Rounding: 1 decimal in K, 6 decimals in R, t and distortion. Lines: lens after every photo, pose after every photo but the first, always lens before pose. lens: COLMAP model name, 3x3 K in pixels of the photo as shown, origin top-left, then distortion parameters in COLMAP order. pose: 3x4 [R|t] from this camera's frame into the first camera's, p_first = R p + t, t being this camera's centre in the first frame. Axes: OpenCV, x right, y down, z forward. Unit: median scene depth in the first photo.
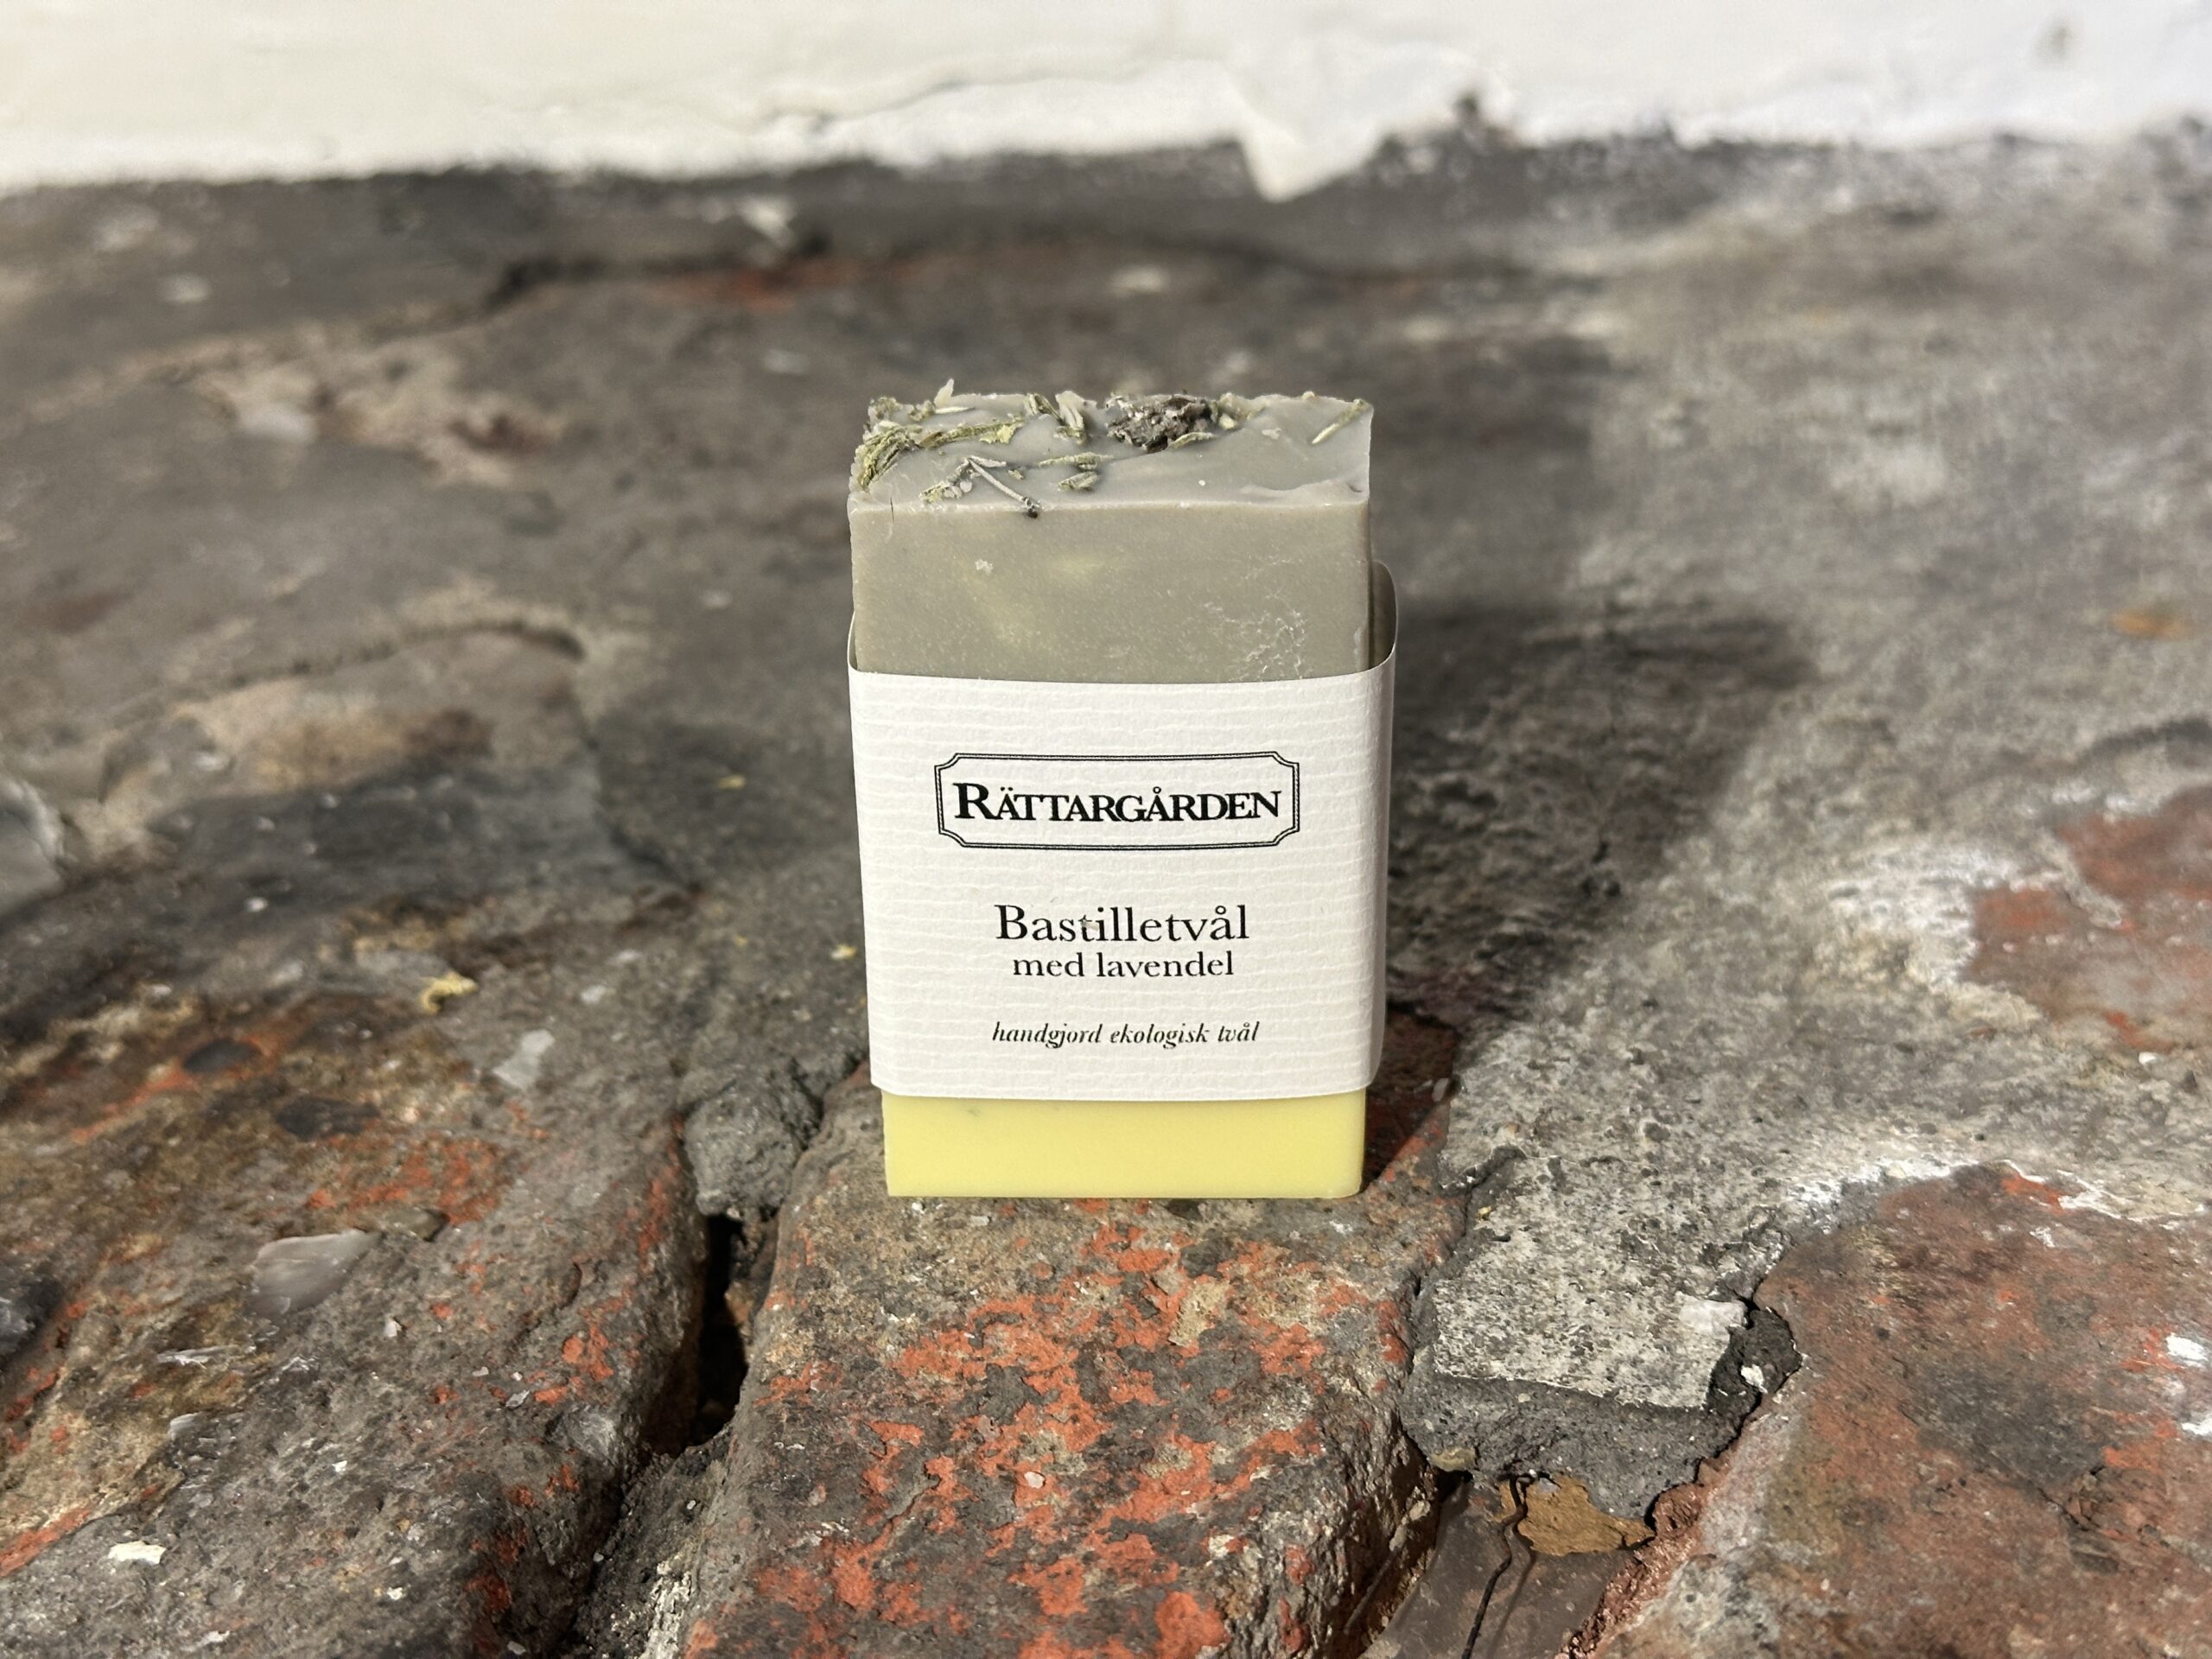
lens RADIAL K [[3273.8, 0, 1107.2], [0, 3273.8, 839.3], [0, 0, 1]] dist [0.211708, -0.510397]
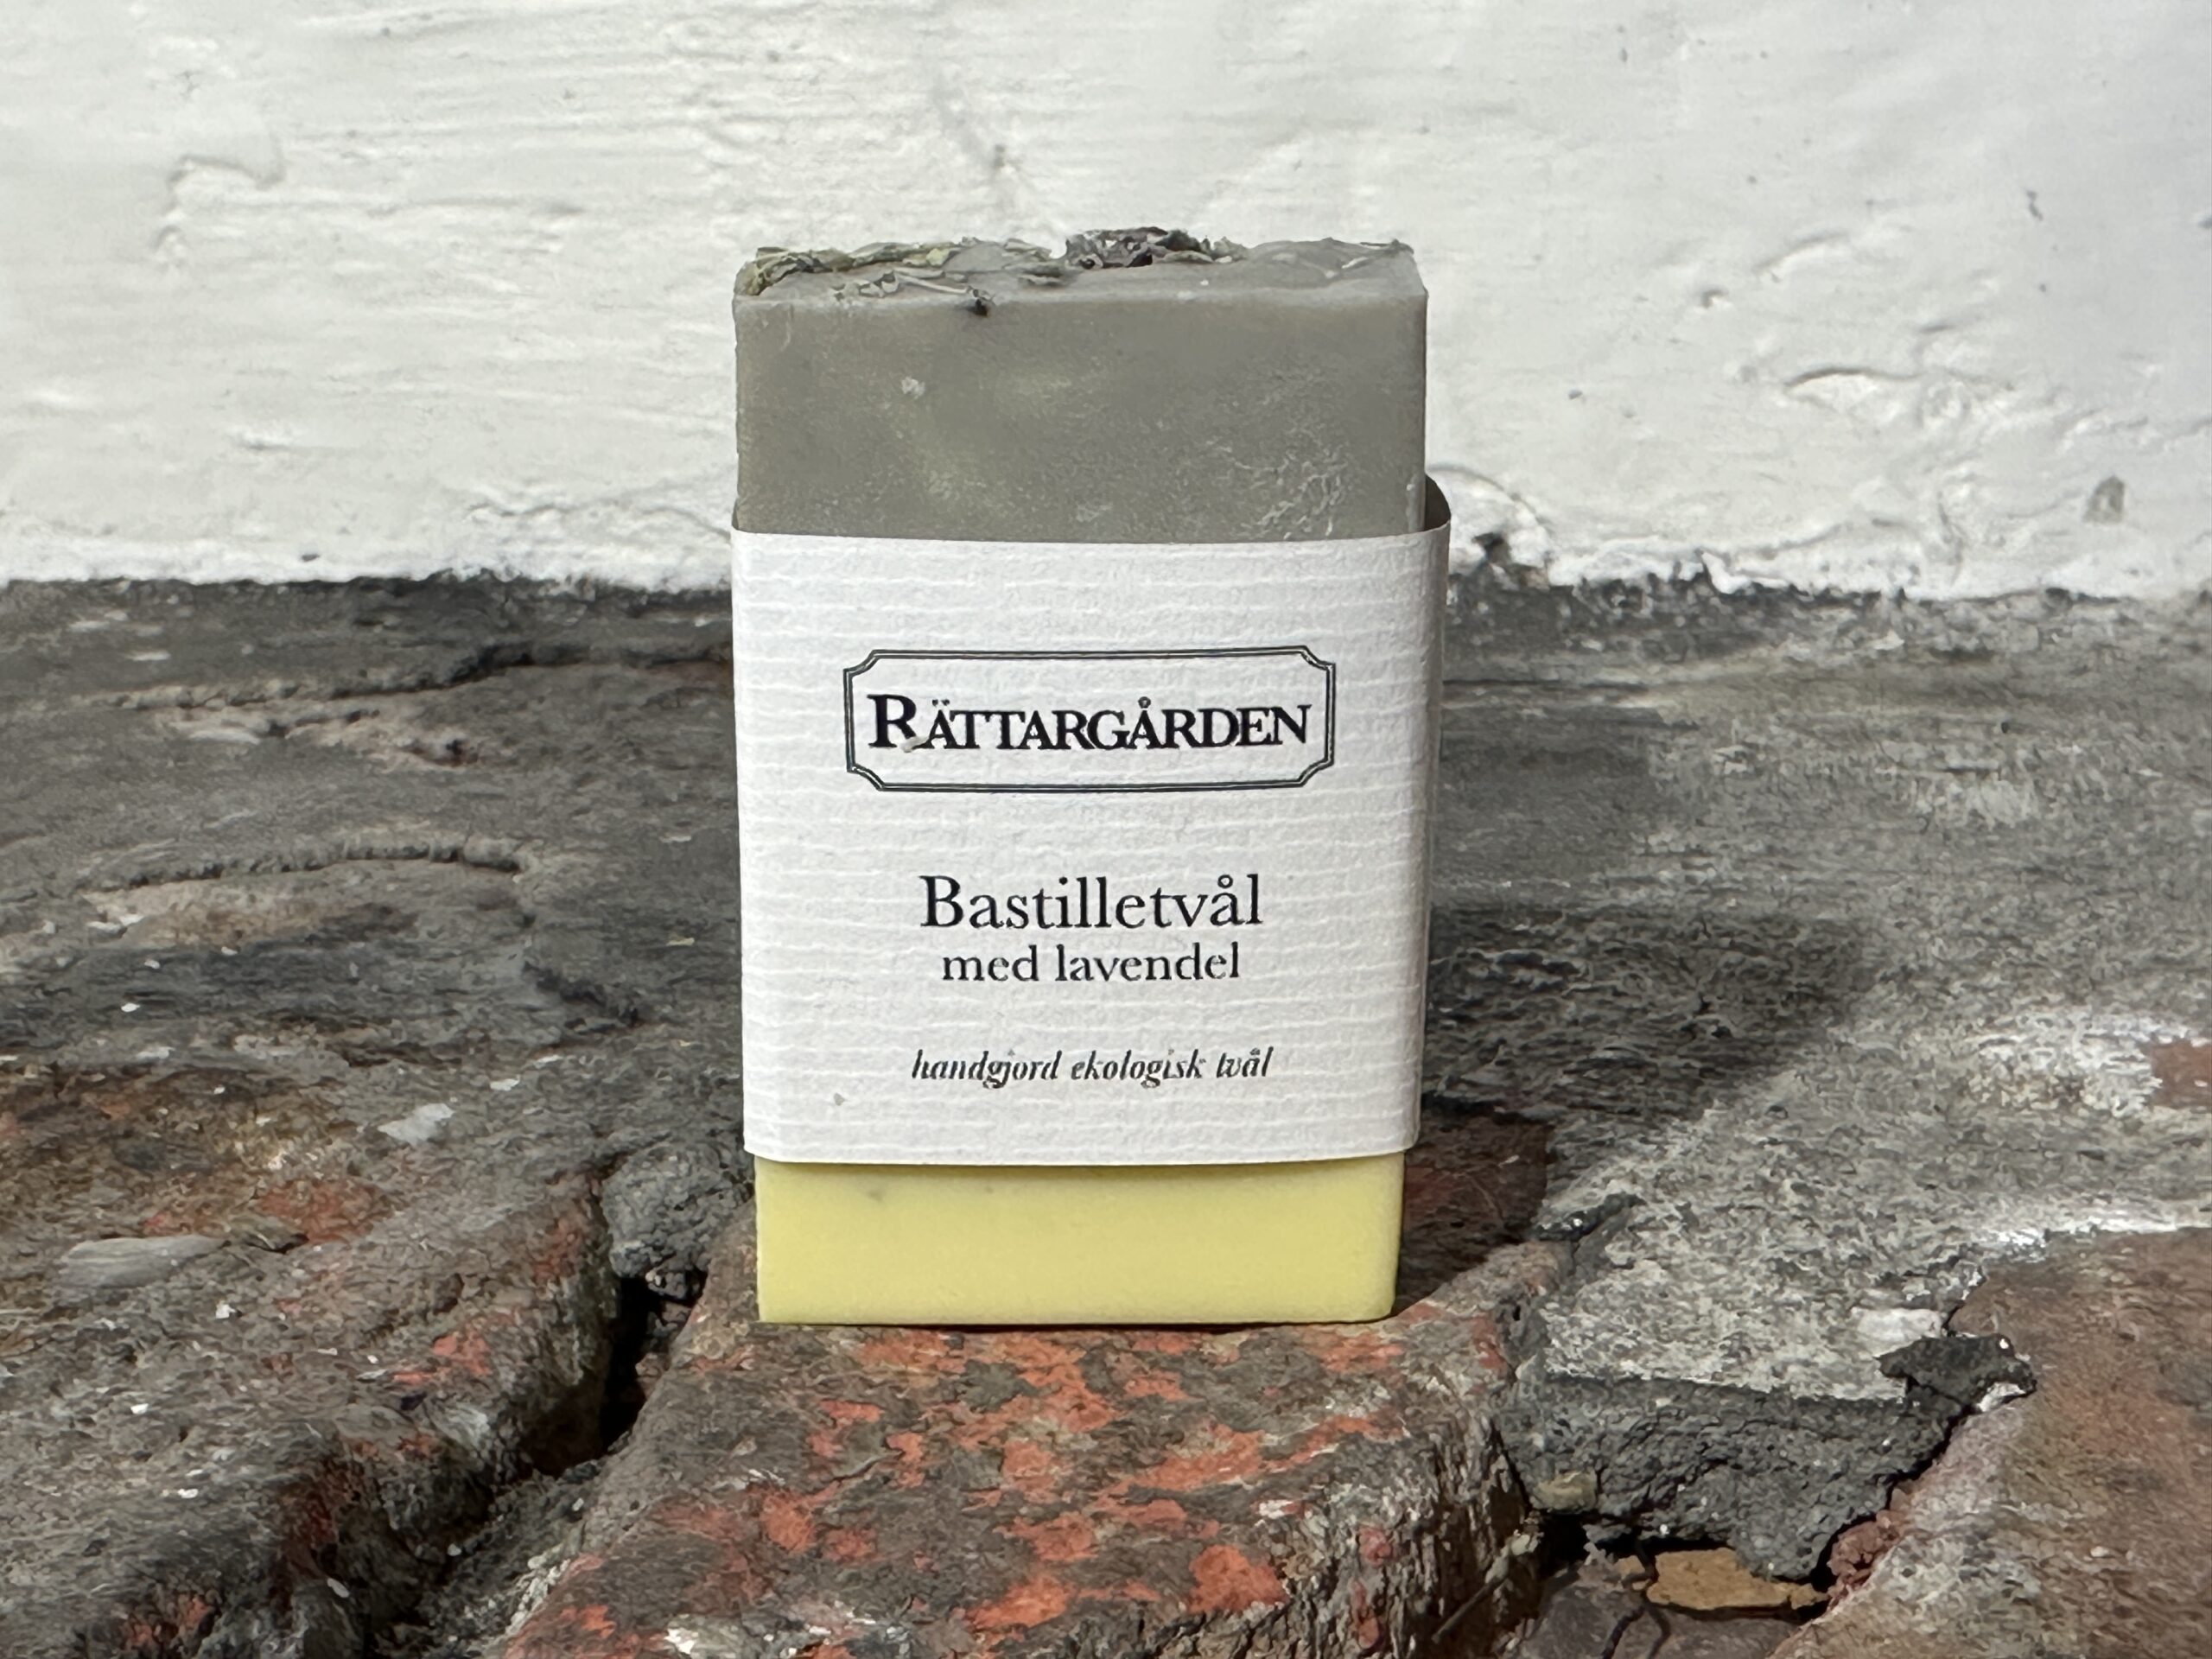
lens RADIAL K [[3199.1, 0, 993.8], [0, 3199.1, 1033.4], [0, 0, 1]] dist [0.010390, -0.041552]
pose [[0.998184, 0.057440, -0.018149, -0.020552], [-0.060061, 0.972129, -0.226621, 0.251261], [0.004626, 0.227299, 0.973814, 0.237314]]
